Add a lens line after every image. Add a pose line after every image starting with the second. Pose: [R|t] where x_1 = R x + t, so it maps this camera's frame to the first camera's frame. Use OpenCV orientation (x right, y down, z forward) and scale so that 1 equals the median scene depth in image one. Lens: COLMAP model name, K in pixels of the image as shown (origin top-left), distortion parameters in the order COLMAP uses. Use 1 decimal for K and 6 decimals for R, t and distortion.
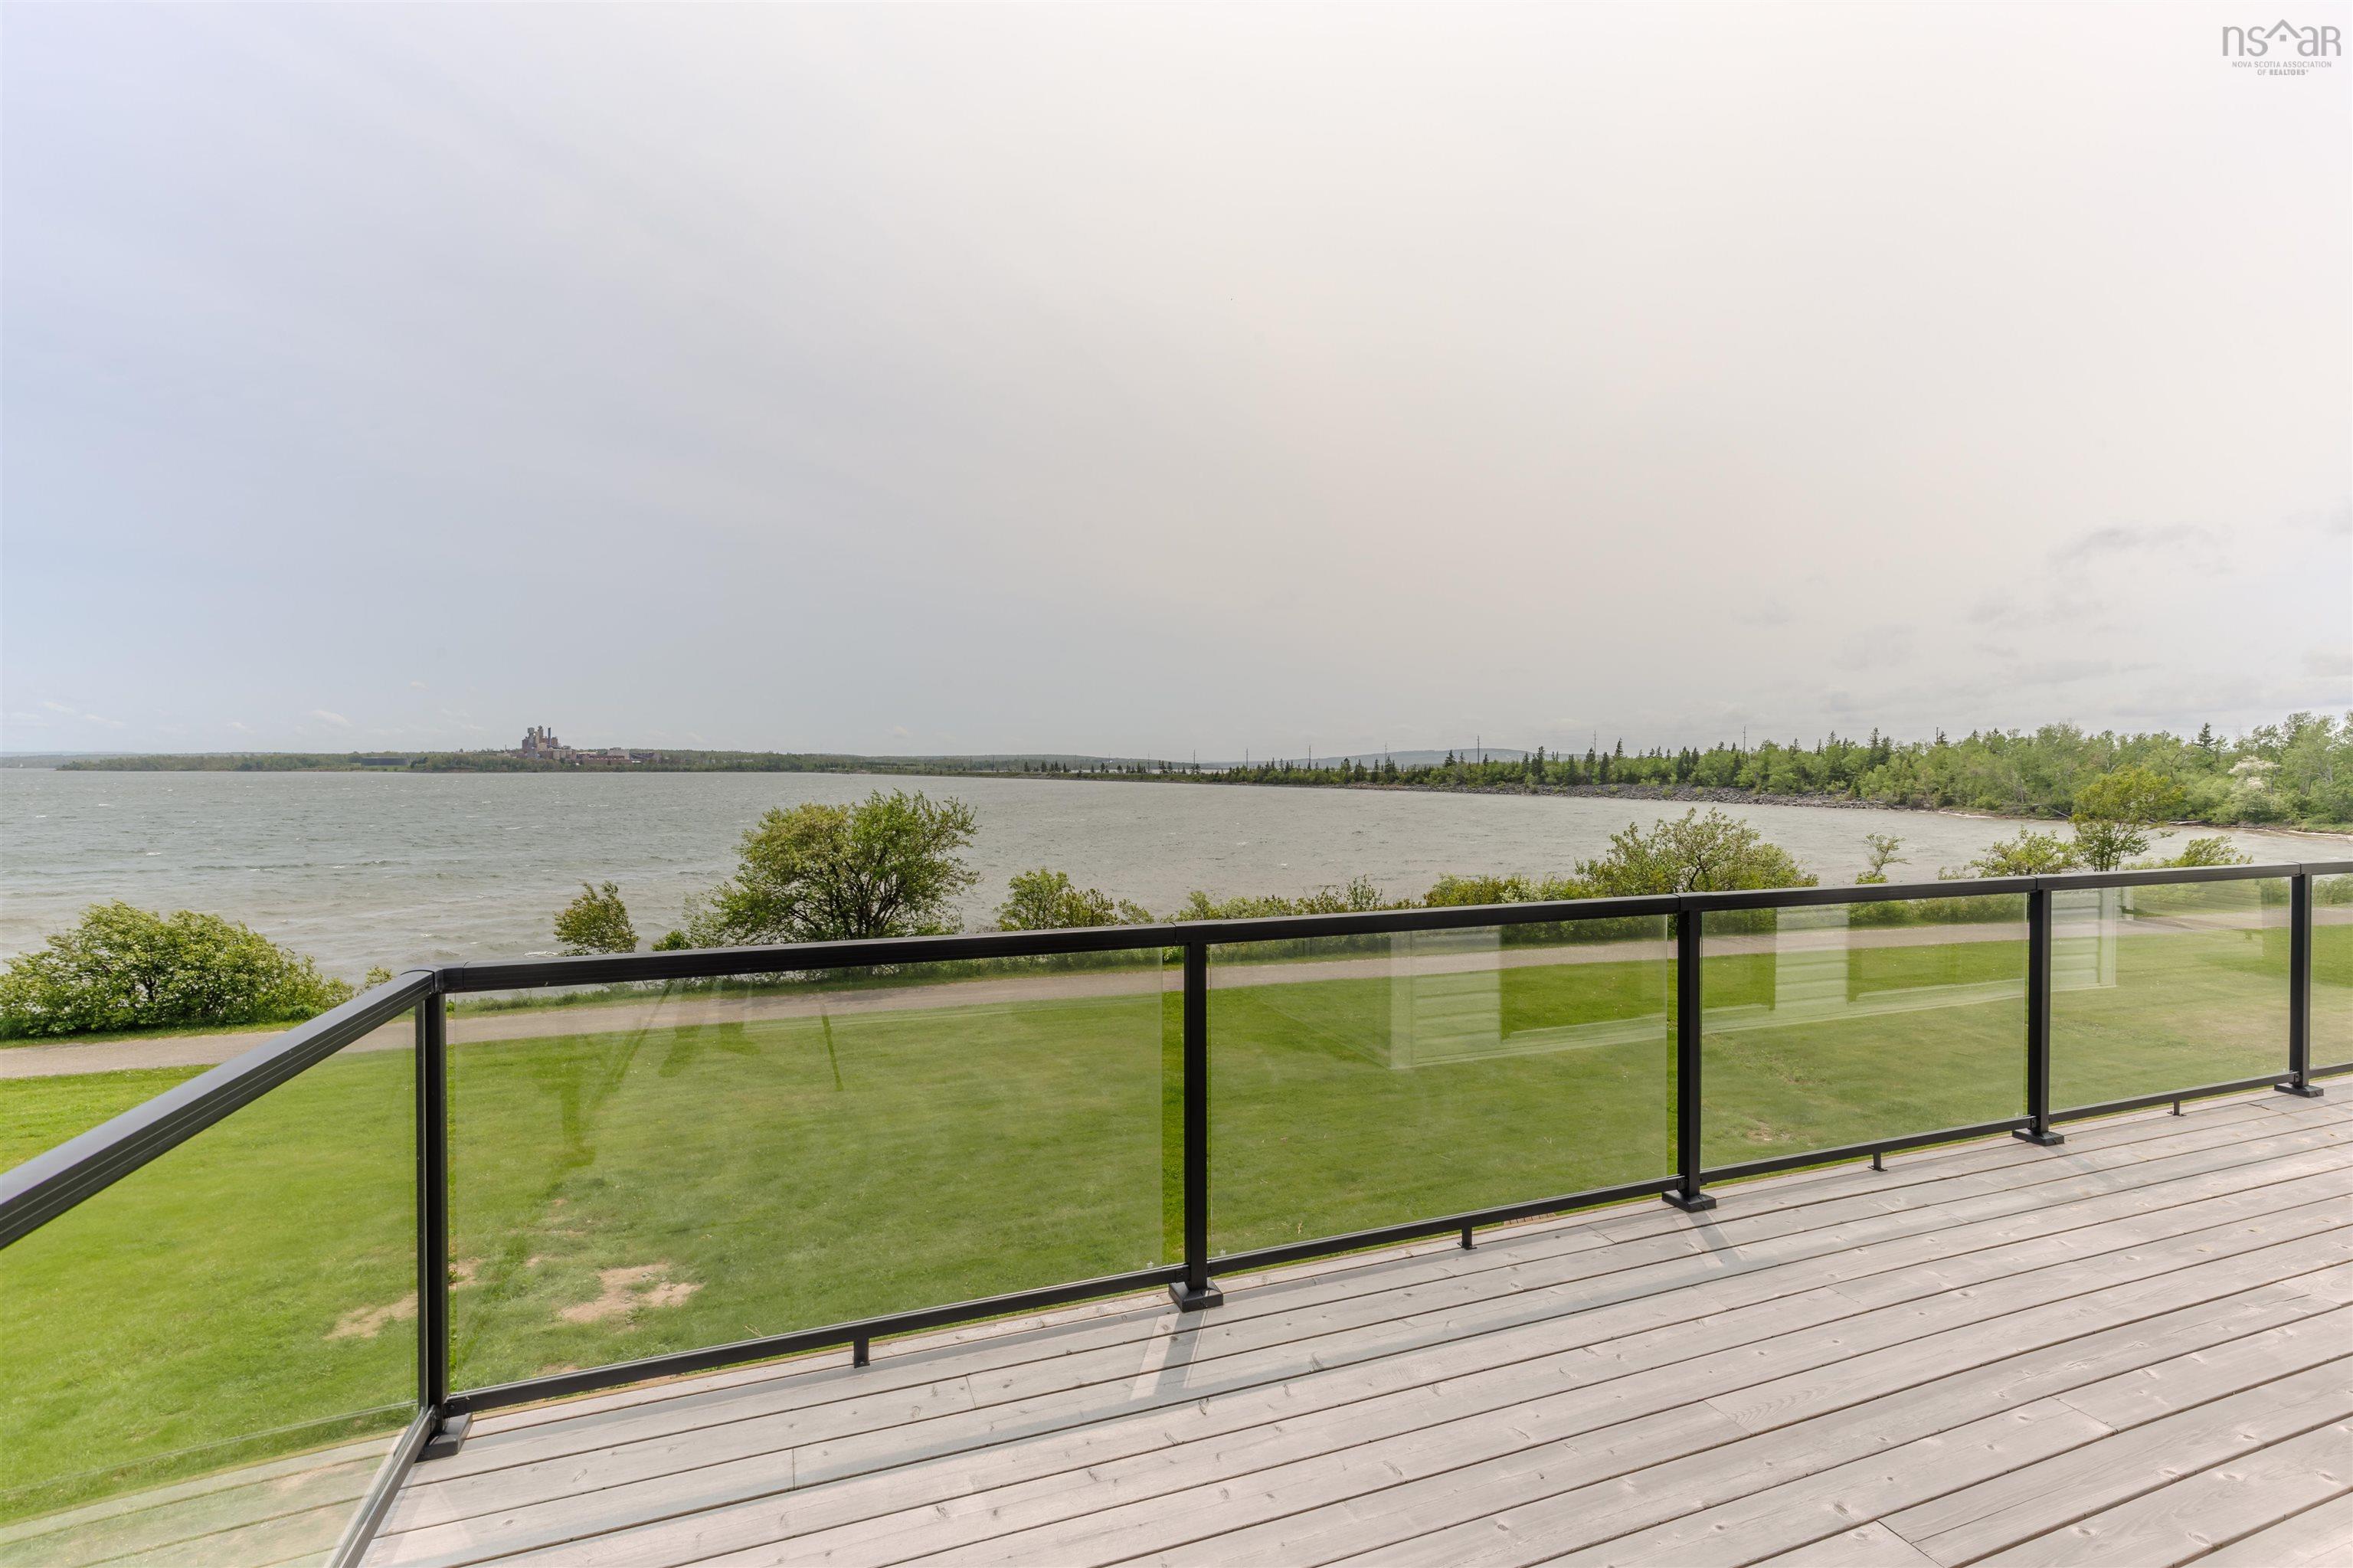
lens RADIAL K [[1062.4, 0, 1169.7], [0, 1062.4, 771.9], [0, 0, 1]] dist [0.005921, -0.000302]
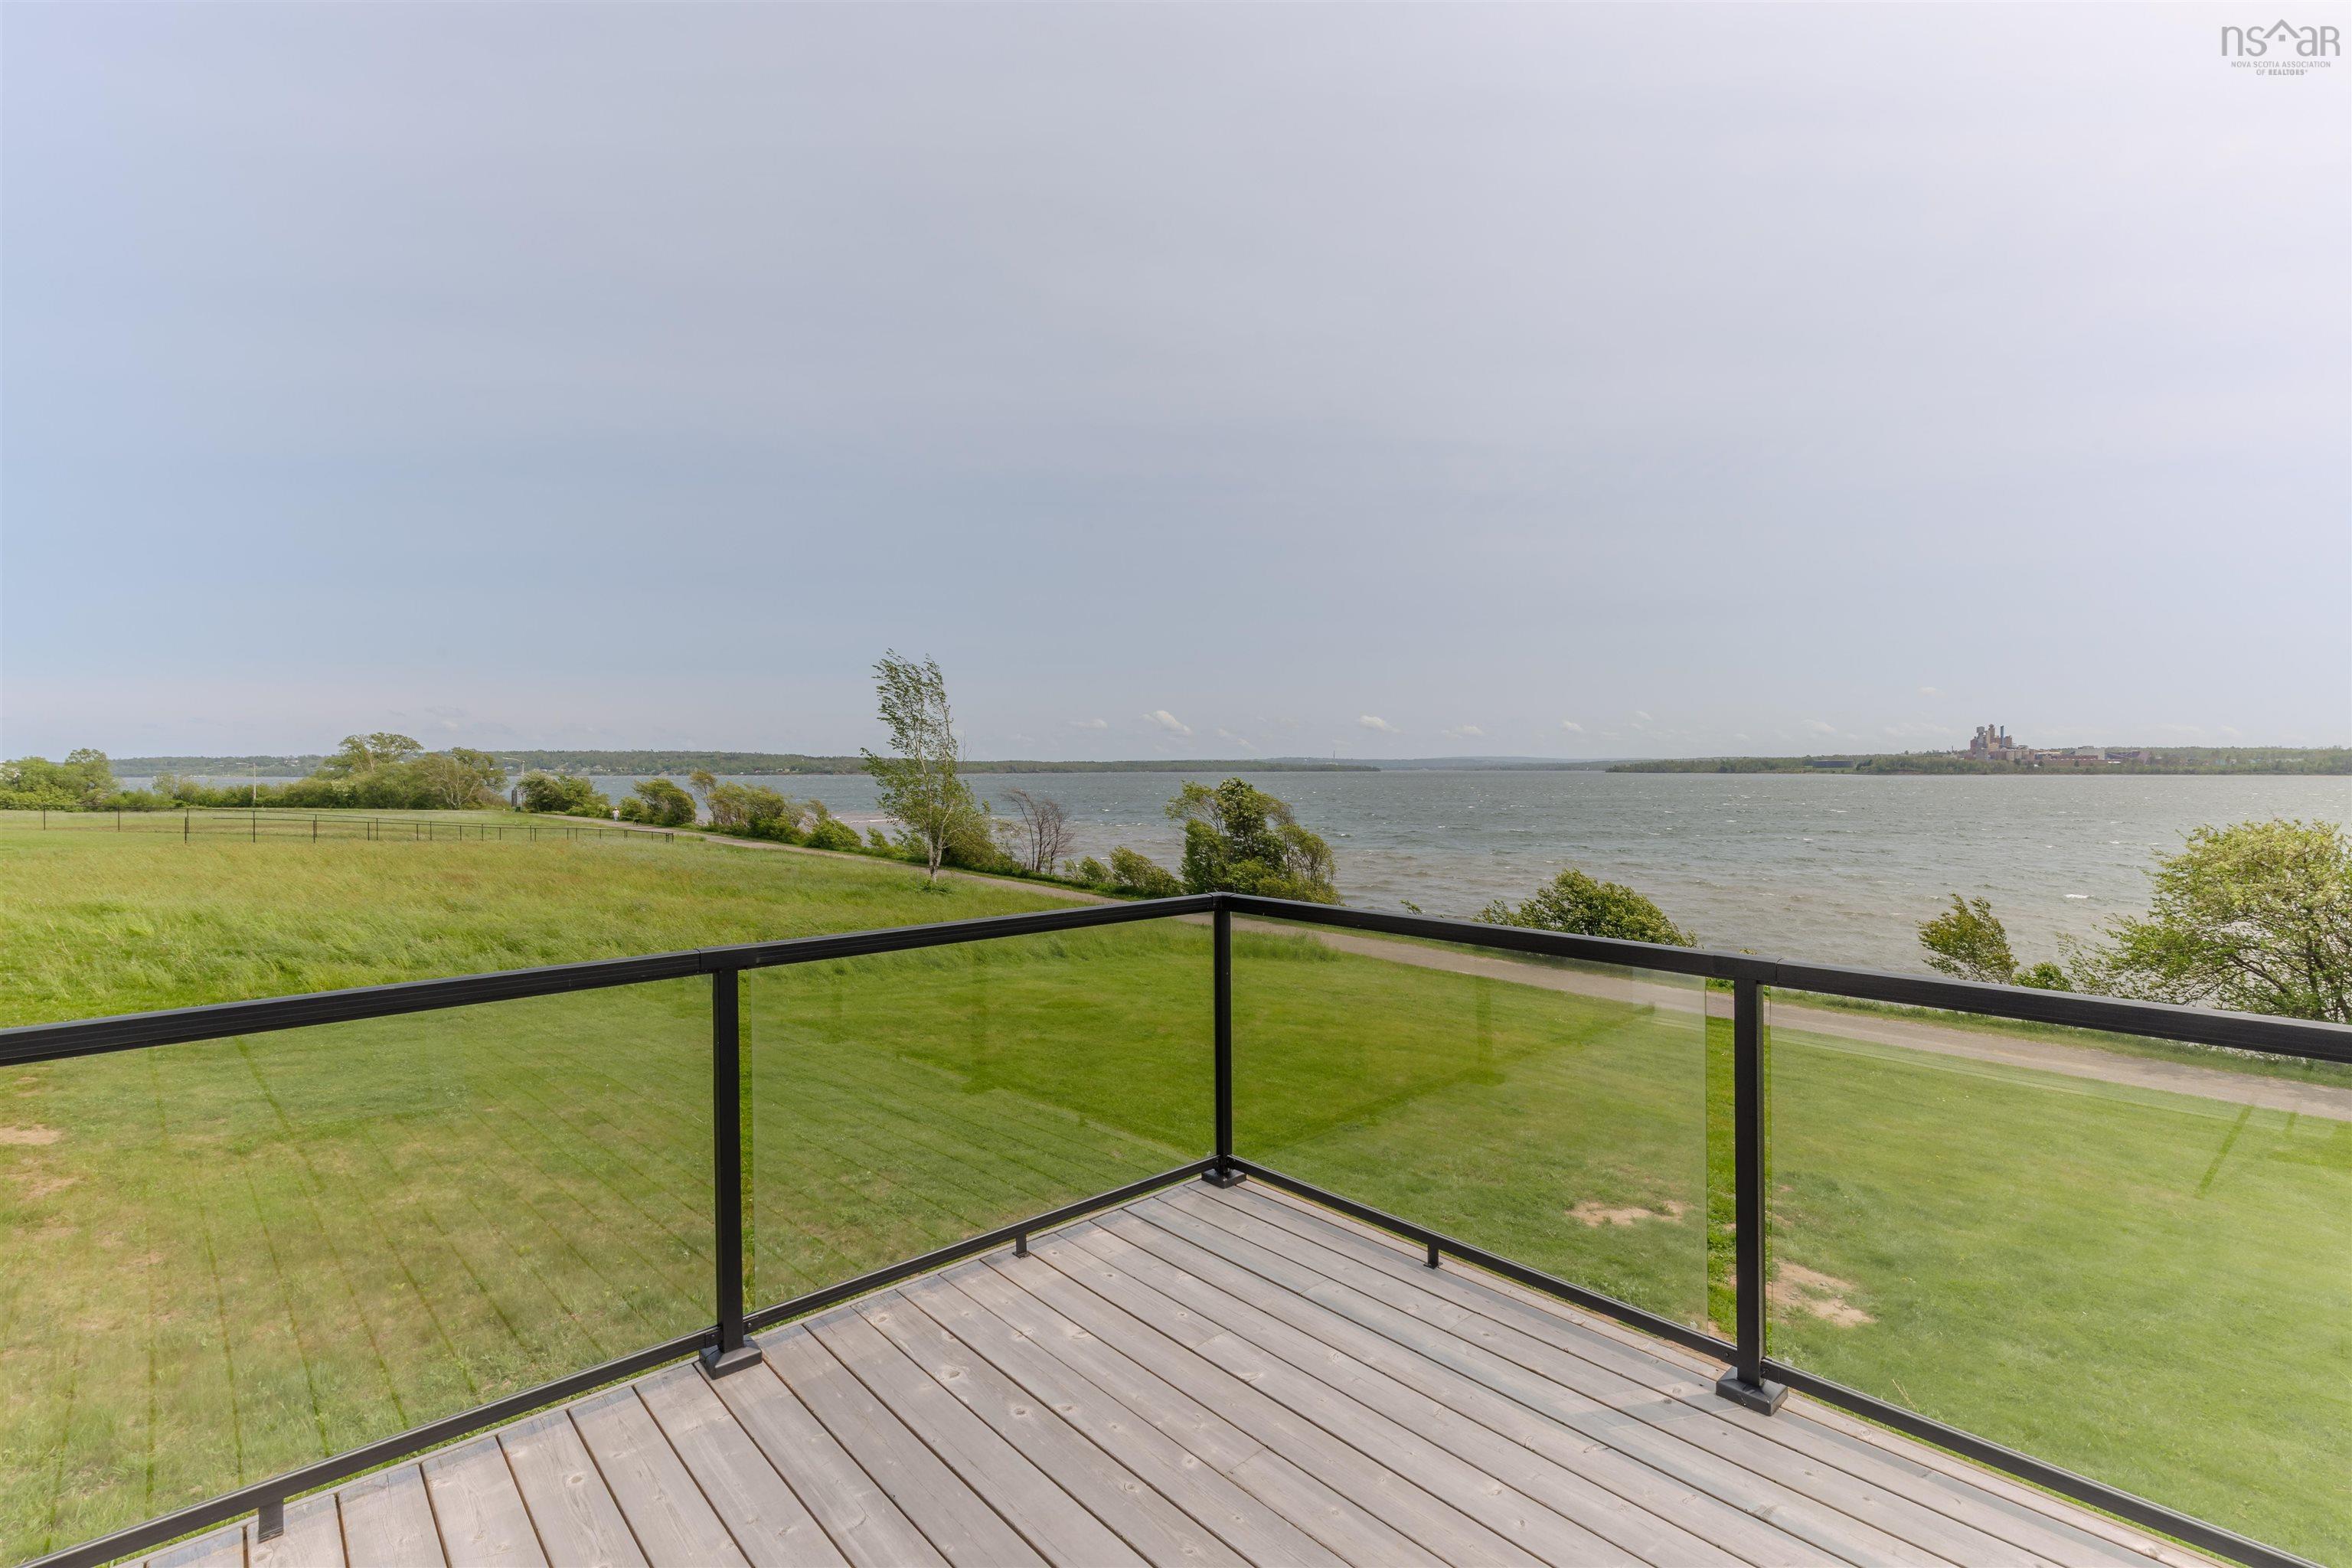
lens RADIAL K [[1061.9, 0, 1173.3], [0, 1061.9, 791.6], [0, 0, 1]] dist [0.005921, -0.000302]
pose [[0.365883, 0.017826, -0.930490, 0.050401], [-0.002475, 0.999832, 0.018181, 0.000059], [0.930658, -0.004350, 0.365865, 0.020834]]
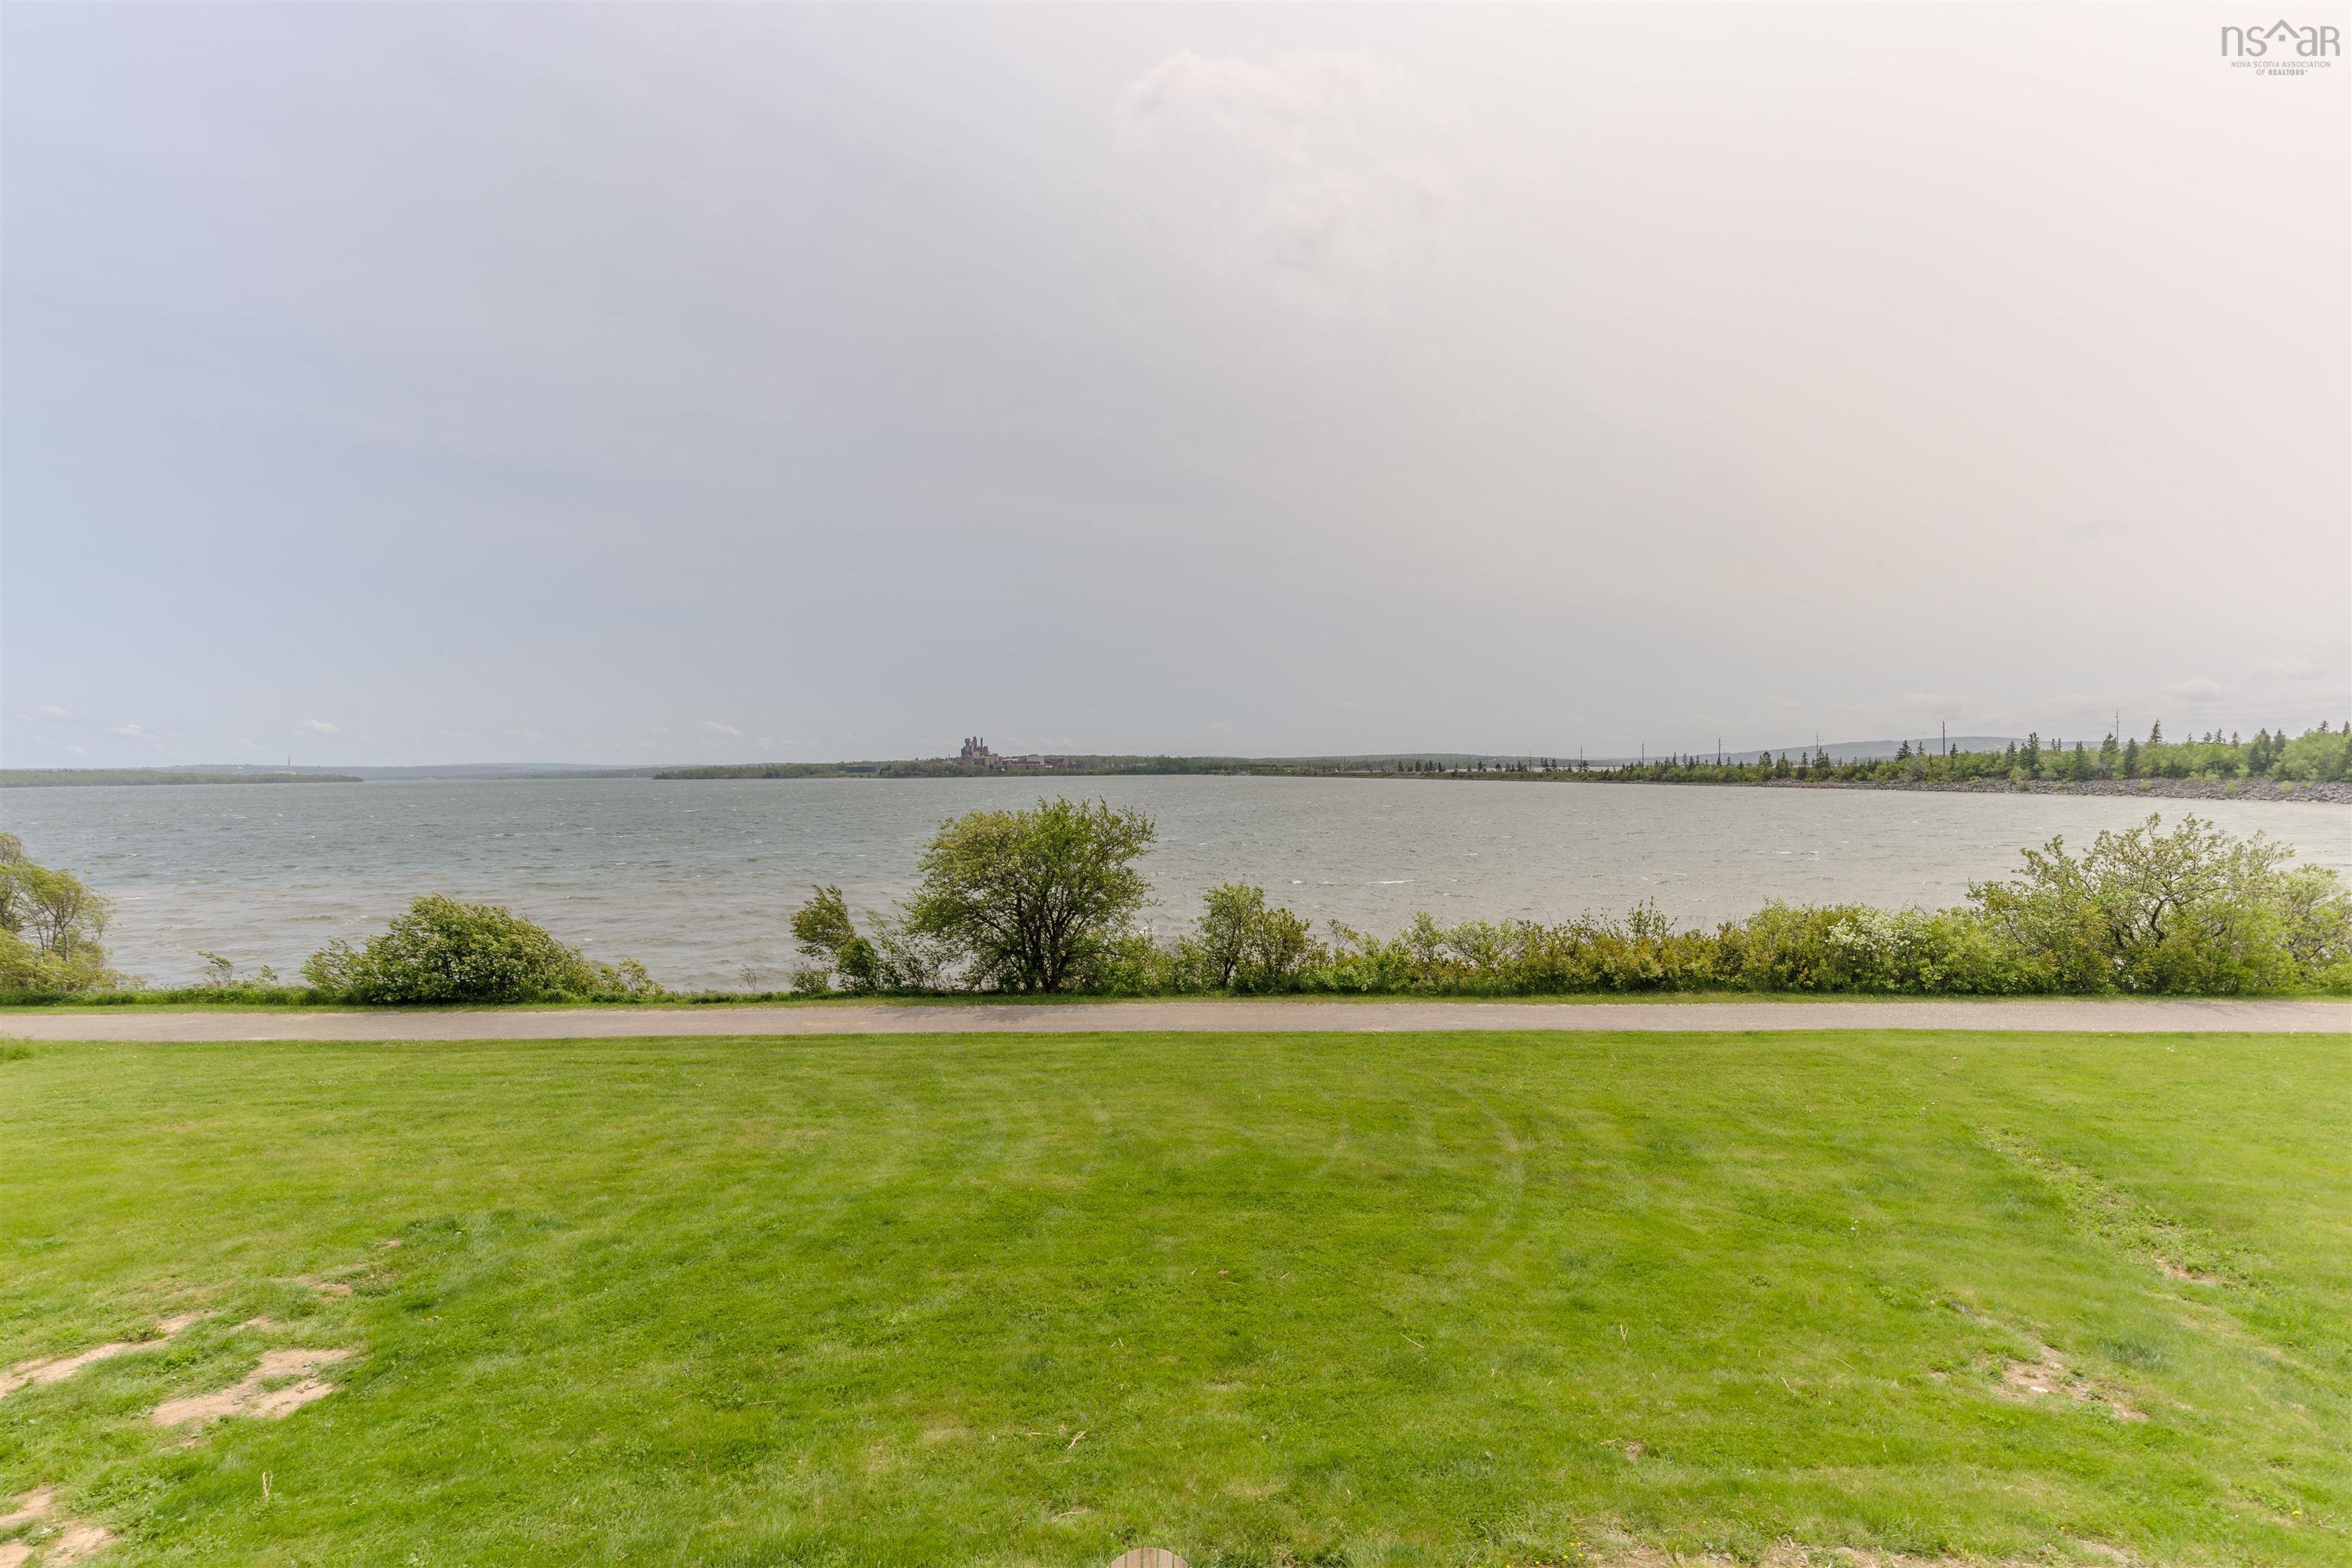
lens RADIAL K [[1061.9, 0, 1187.0], [0, 1061.9, 777.6], [0, 0, 1]] dist [0.005921, -0.000302]
pose [[0.939565, -0.009785, -0.342231, 0.124147], [0.011574, 0.999928, 0.003186, -0.000551], [0.342175, -0.006955, 0.939610, 0.109307]]
